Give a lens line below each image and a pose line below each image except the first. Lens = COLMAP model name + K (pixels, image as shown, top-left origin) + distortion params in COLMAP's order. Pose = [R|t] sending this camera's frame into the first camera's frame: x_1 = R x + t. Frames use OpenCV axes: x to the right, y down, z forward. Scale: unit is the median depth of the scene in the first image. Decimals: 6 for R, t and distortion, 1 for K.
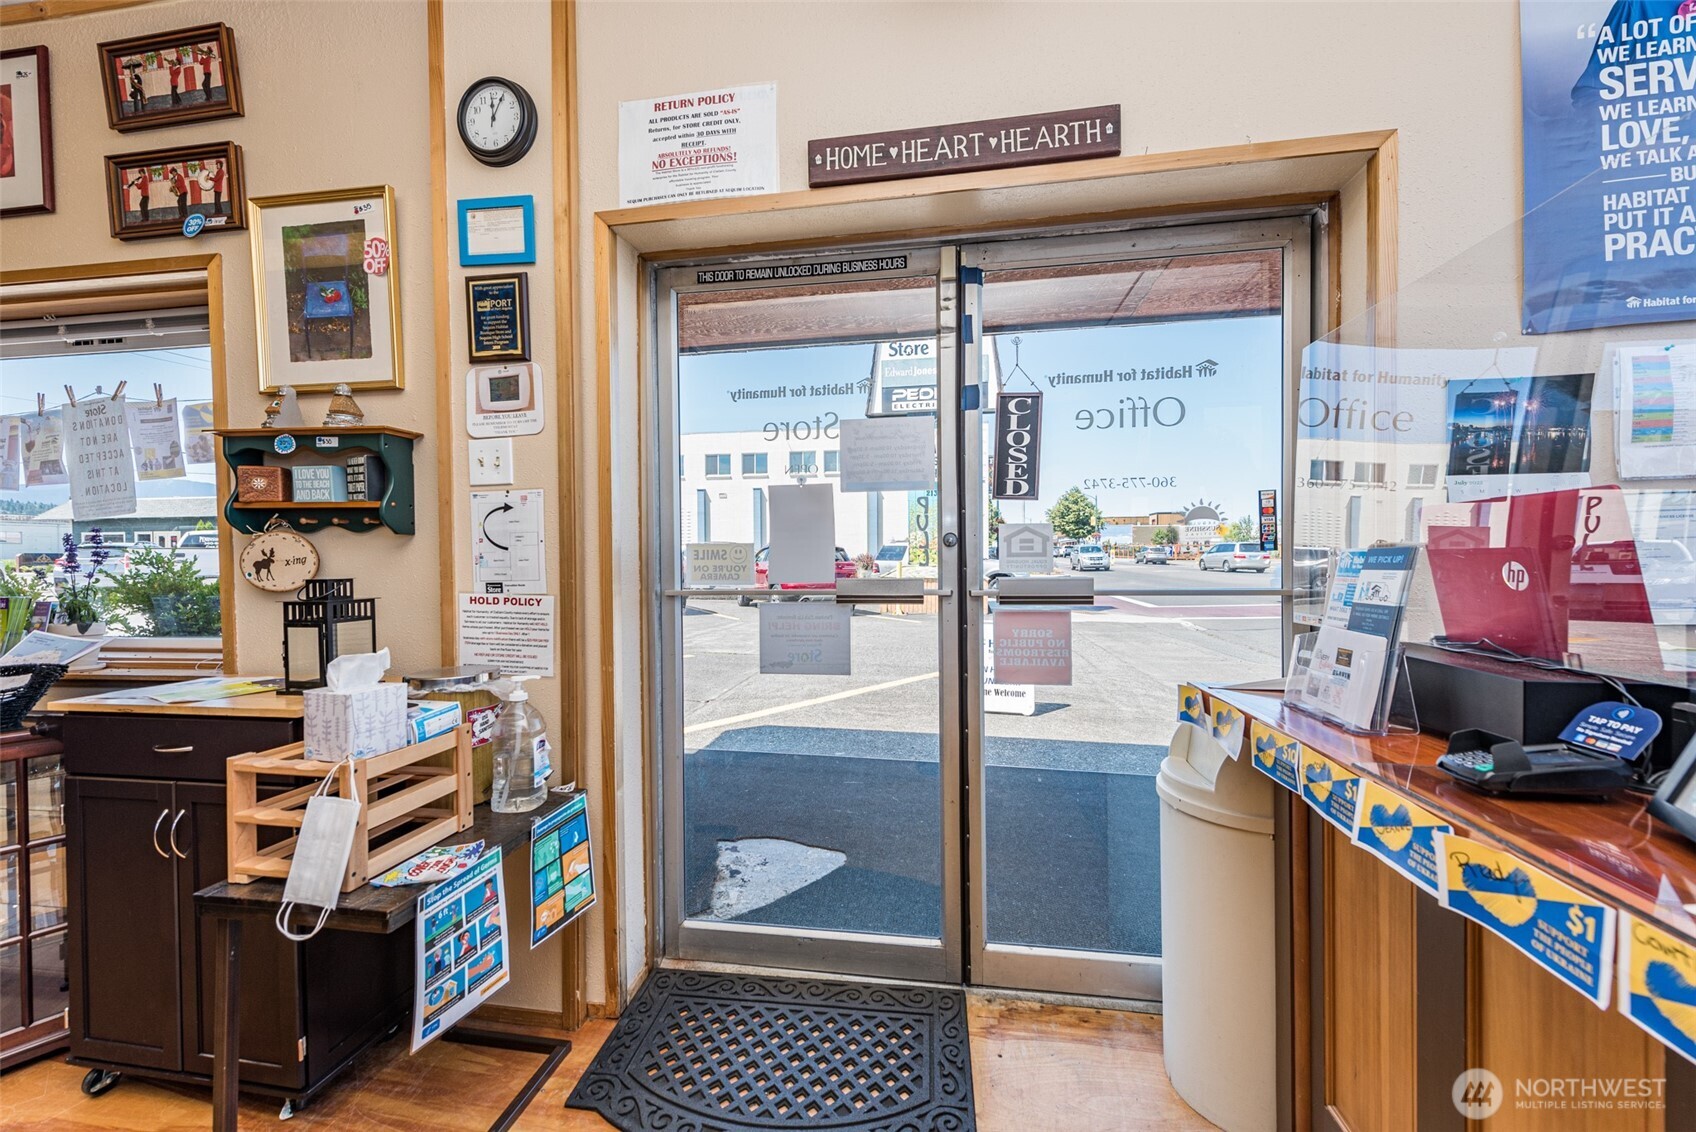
lens RADIAL K [[668.4, 0, 836.3], [0, 668.4, 568.9], [0, 0, 1]] dist [0.009394, -0.002570]
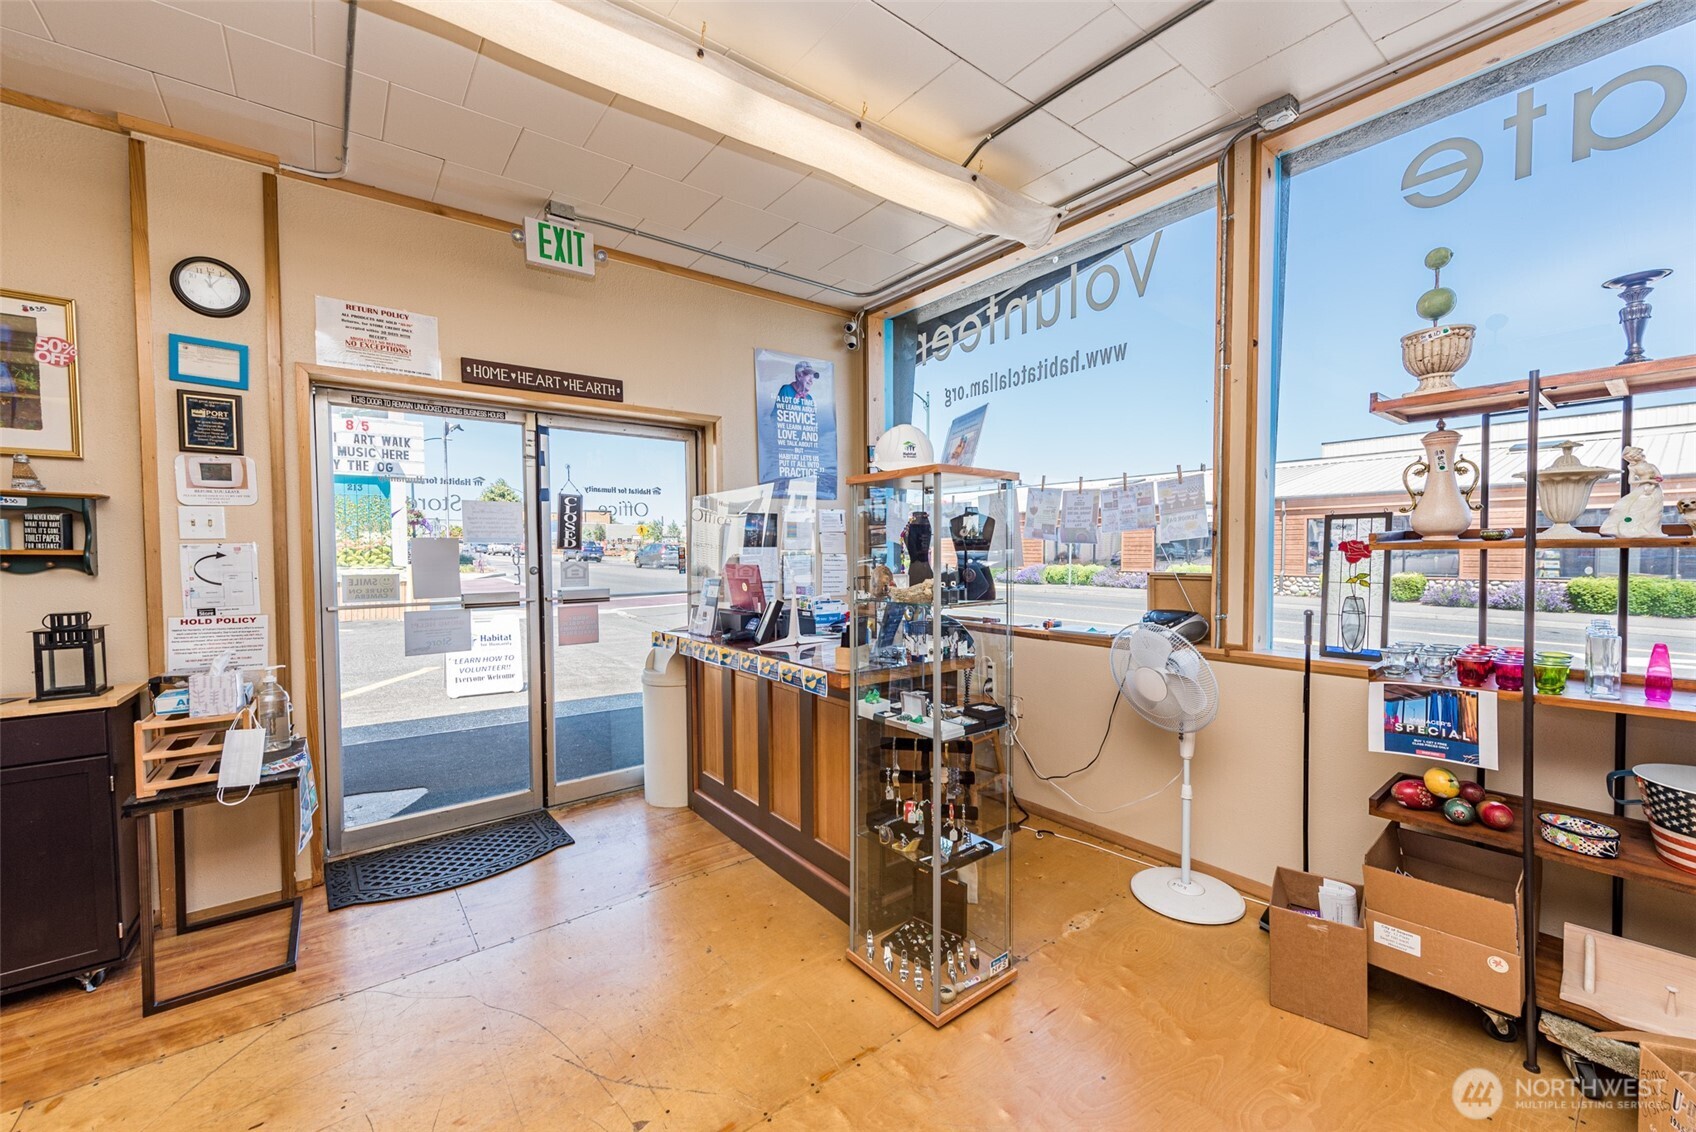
lens RADIAL K [[668.4, 0, 853.9], [0, 668.4, 571.7], [0, 0, 1]] dist [0.009394, -0.002570]
pose [[0.675116, -0.019305, 0.737459, -0.637936], [0.010512, 0.999808, 0.016549, -0.066306], [-0.737636, -0.003421, 0.675189, -0.964683]]
